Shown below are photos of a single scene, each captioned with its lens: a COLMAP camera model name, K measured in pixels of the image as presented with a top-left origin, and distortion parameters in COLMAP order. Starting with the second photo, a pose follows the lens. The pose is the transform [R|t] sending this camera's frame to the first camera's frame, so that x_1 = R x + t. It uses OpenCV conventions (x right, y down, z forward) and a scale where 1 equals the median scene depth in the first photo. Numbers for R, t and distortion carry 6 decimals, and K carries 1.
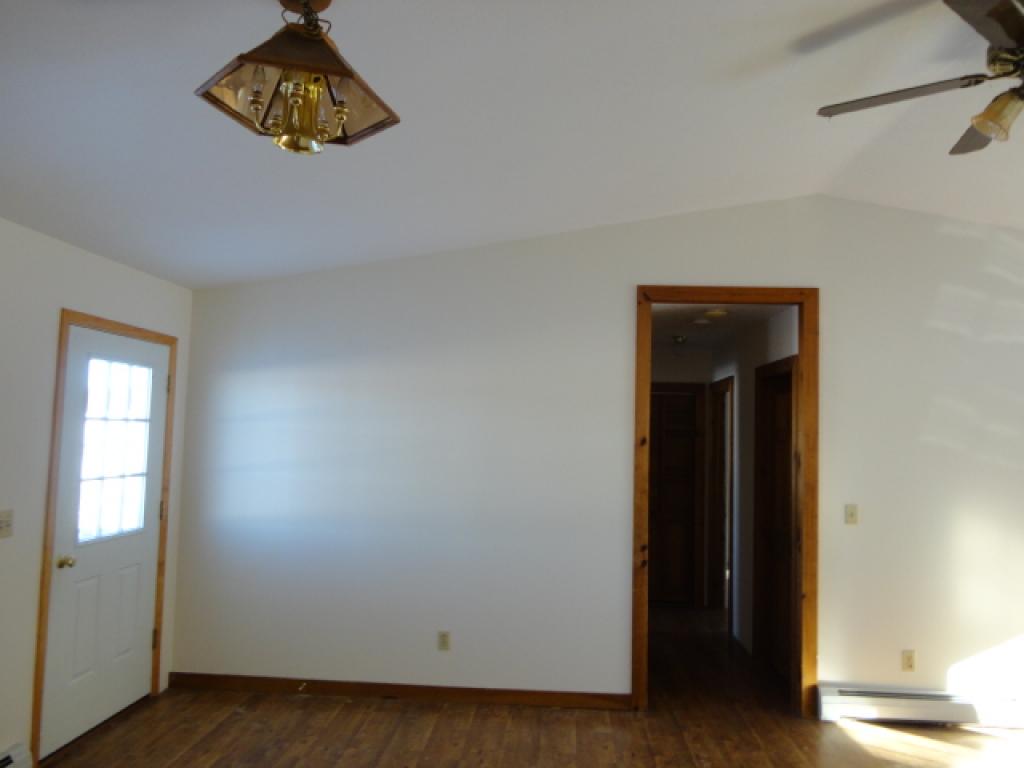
lens RADIAL K [[773.7, 0, 512.0], [0, 773.7, 384.0], [0, 0, 1]] dist [-0.006068, 0.010520]
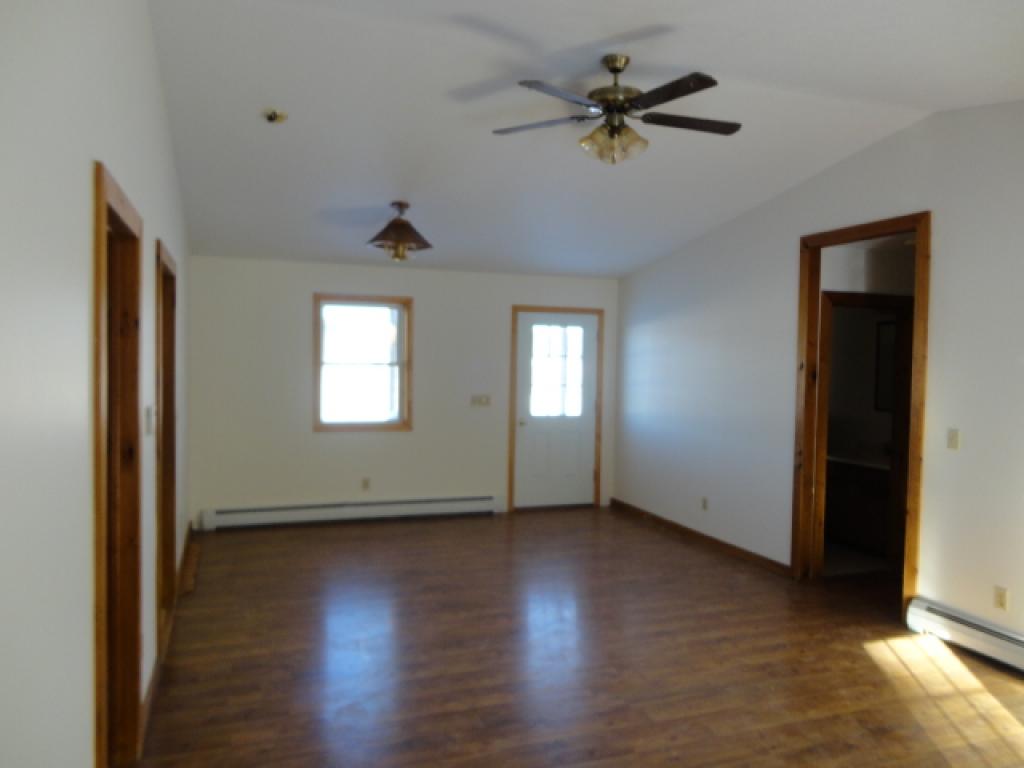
lens RADIAL K [[773.7, 0, 512.0], [0, 773.7, 384.0], [0, 0, 1]] dist [-0.006068, 0.010520]
pose [[0.397857, 0.013386, -0.917350, 1.129219], [0.054485, 0.997784, 0.038190, 0.031093], [0.915828, -0.065176, 0.396246, 0.103849]]
